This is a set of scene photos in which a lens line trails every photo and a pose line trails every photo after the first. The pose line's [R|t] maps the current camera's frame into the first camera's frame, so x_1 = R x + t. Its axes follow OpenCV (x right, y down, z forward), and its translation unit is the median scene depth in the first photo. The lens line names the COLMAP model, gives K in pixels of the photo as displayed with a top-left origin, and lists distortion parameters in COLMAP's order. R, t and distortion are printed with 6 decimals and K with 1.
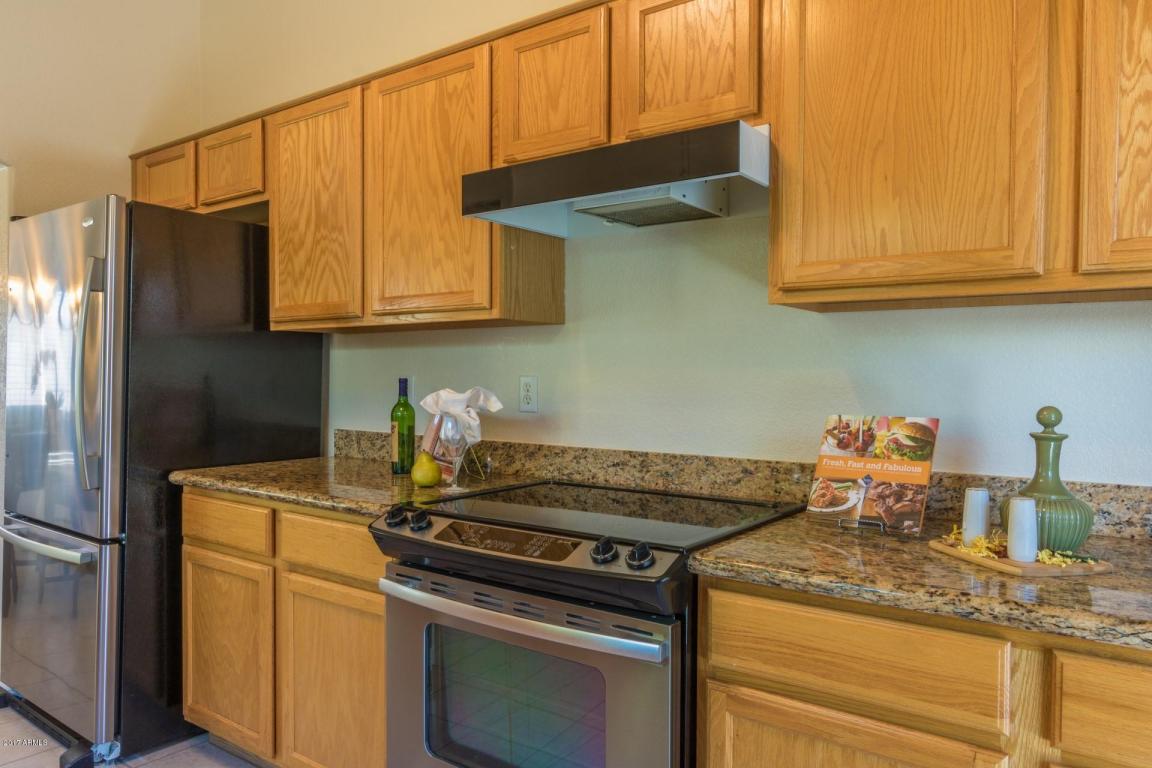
lens RADIAL K [[822.2, 0, 569.2], [0, 822.2, 384.0], [0, 0, 1]] dist [-0.011084, 0.009543]
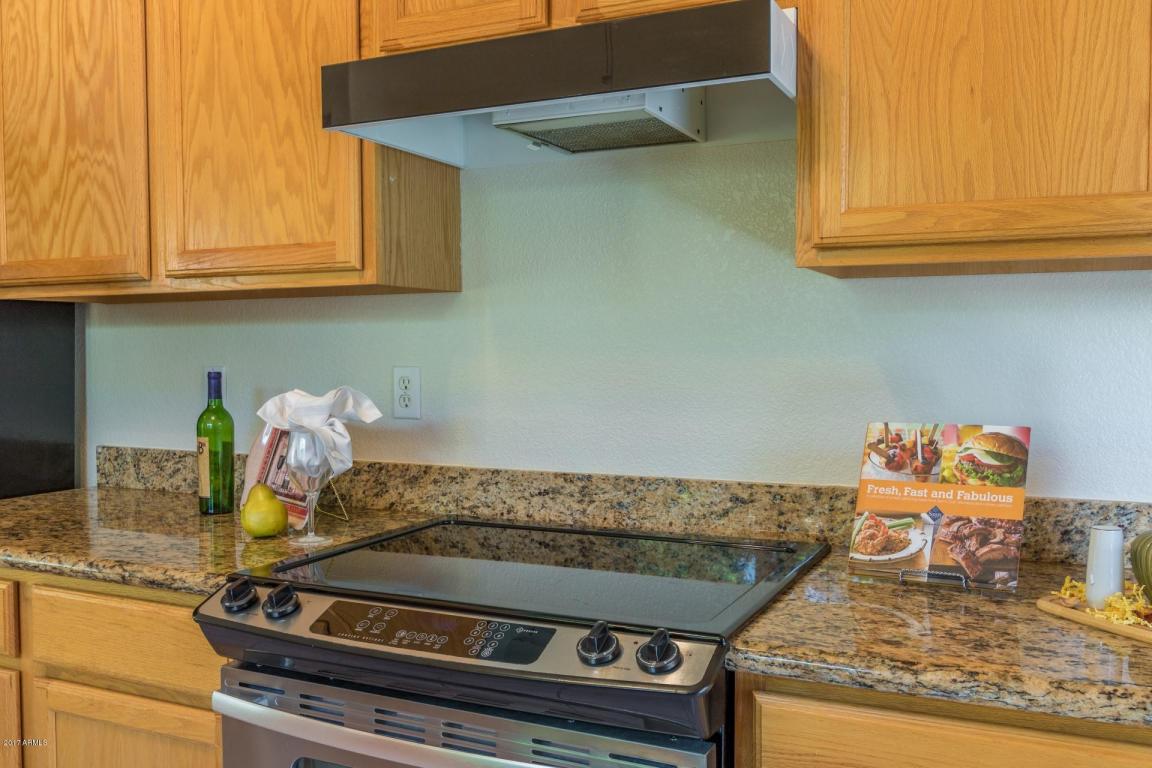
lens RADIAL K [[1033.7, 0, 580.4], [0, 1033.7, 383.2], [0, 0, 1]] dist [-0.011866, 0.005904]
pose [[0.980434, -0.015196, 0.196259, -0.094690], [0.010738, 0.999660, 0.023759, -0.018246], [-0.196553, -0.021187, 0.980264, 0.147435]]
